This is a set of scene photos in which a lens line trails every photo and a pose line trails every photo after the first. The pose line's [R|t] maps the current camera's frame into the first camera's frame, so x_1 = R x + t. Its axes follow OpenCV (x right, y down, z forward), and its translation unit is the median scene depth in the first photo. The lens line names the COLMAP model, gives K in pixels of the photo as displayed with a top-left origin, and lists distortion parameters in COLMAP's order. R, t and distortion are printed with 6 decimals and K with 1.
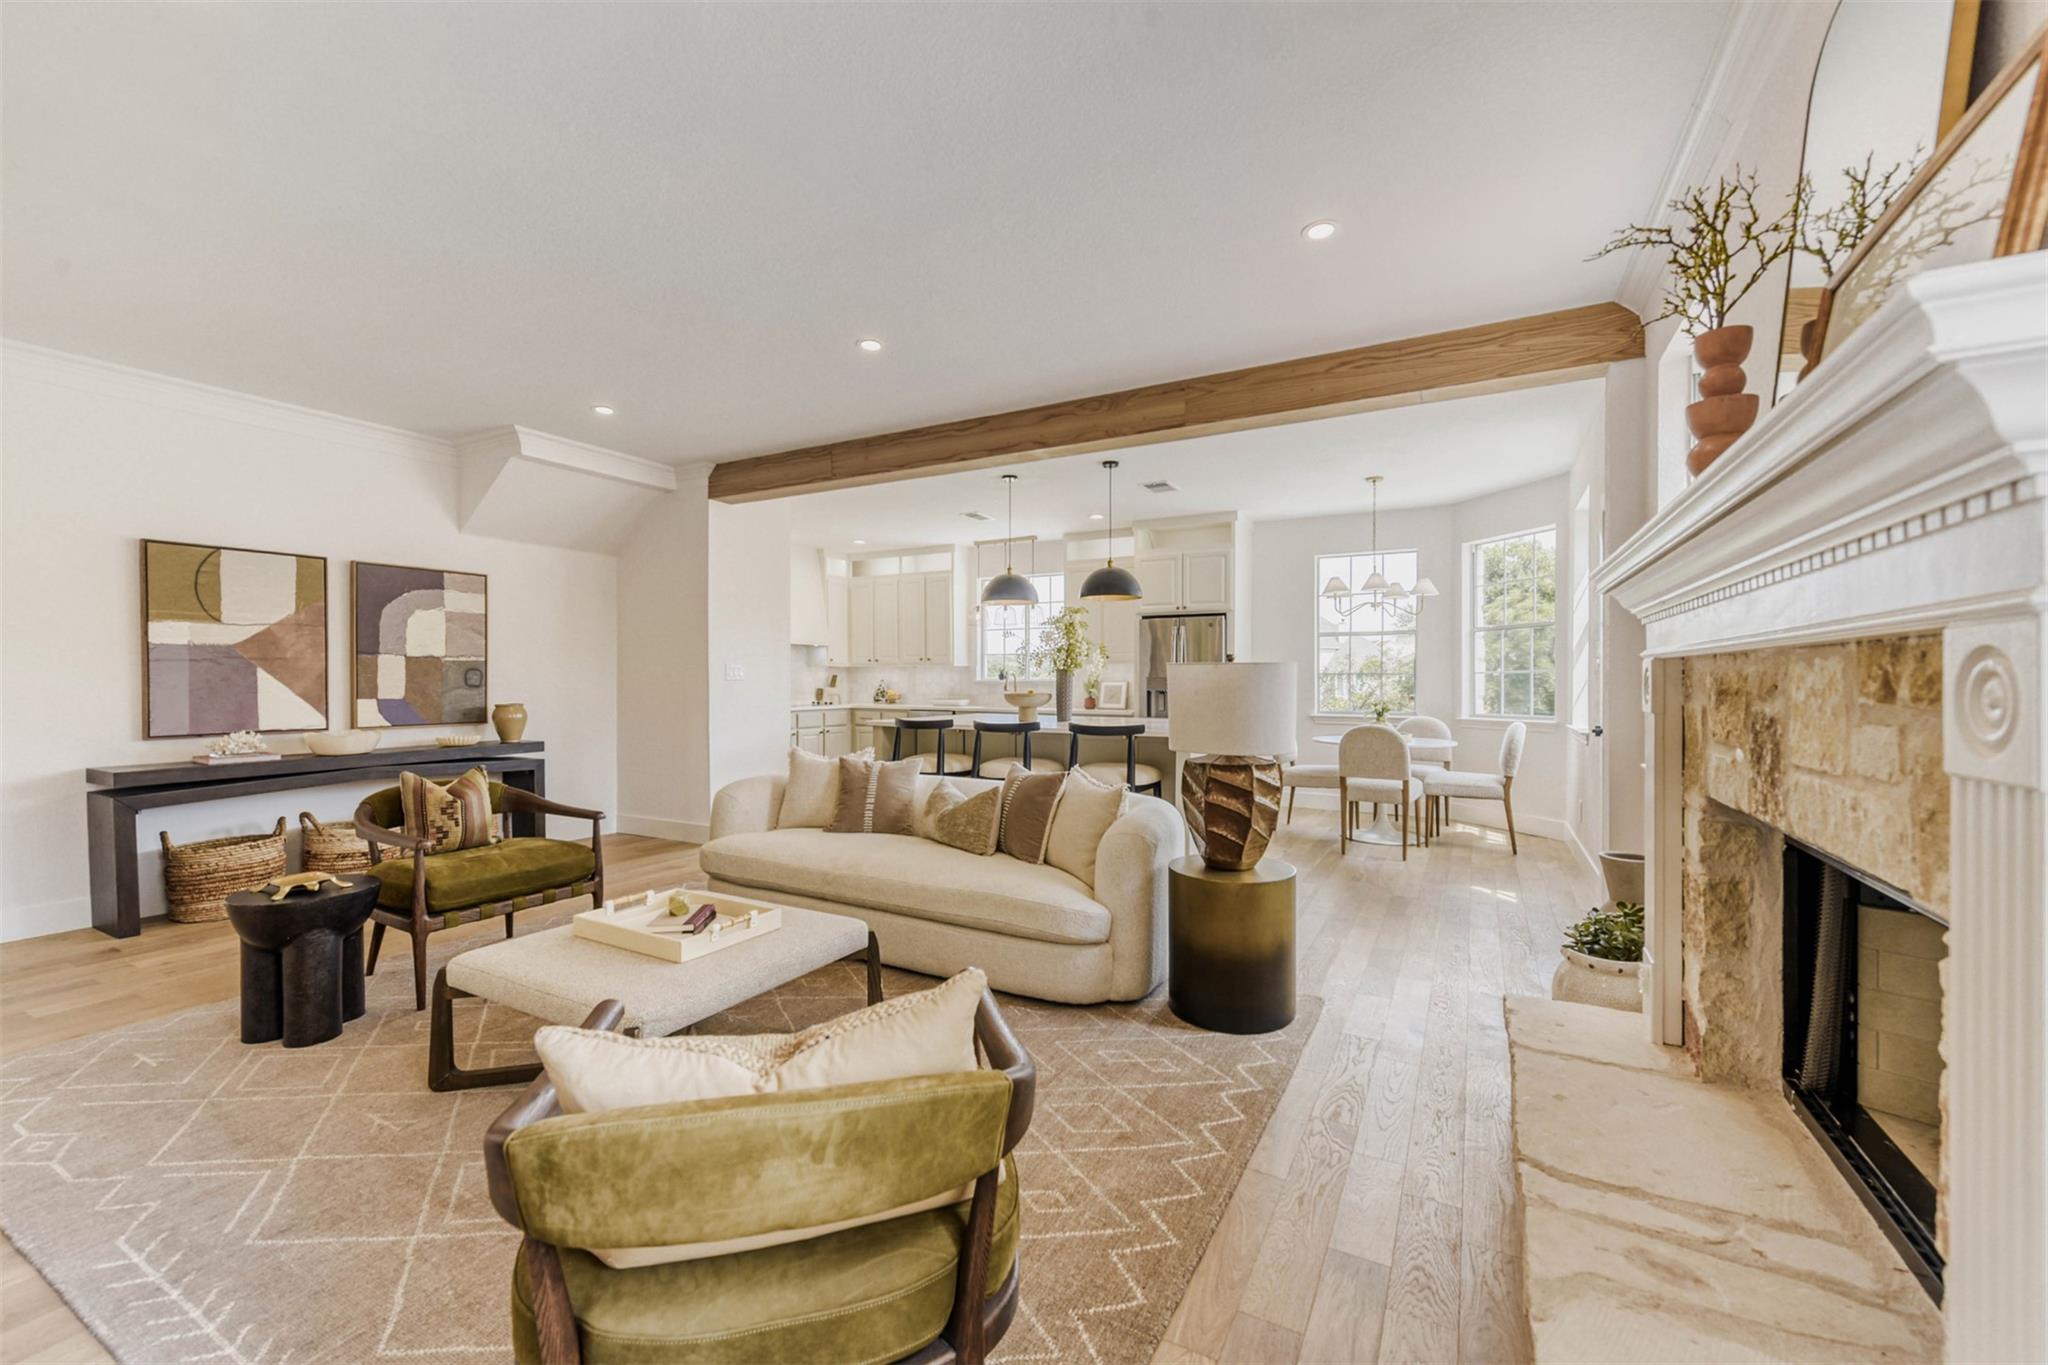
lens RADIAL K [[828.8, 0, 1022.5], [0, 828.8, 685.3], [0, 0, 1]] dist [0.005002, -0.001532]
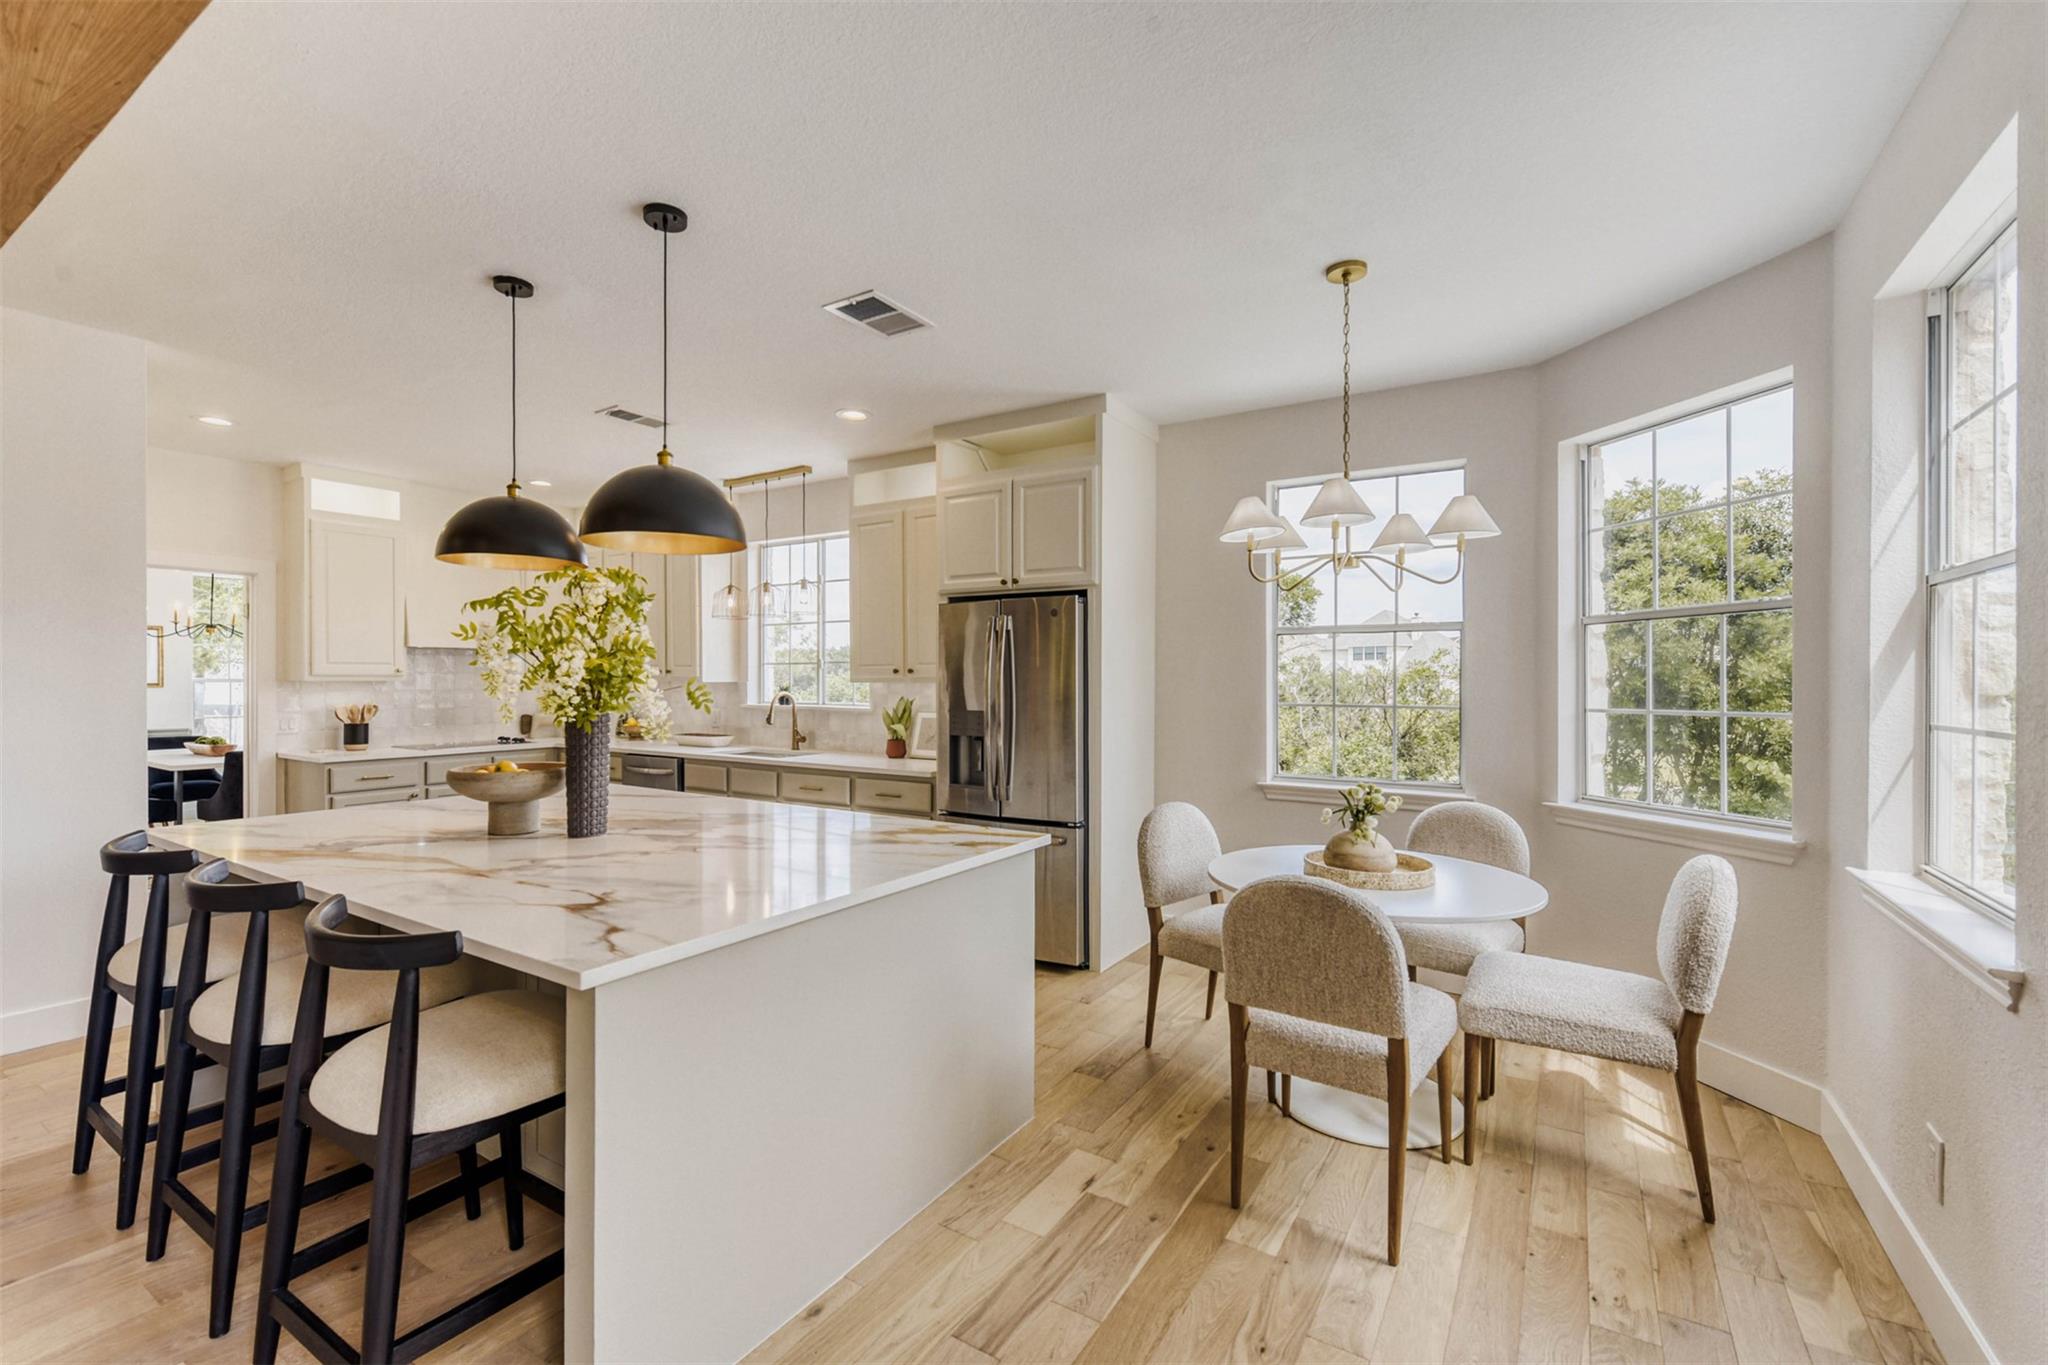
lens RADIAL K [[843.4, 0, 1025.5], [0, 843.4, 675.9], [0, 0, 1]] dist [0.002651, -0.001171]
pose [[0.997198, 0.003090, -0.074746, 0.253503], [-0.003708, 0.999960, -0.008133, -0.029302], [0.074718, 0.008387, 0.997169, 0.480121]]
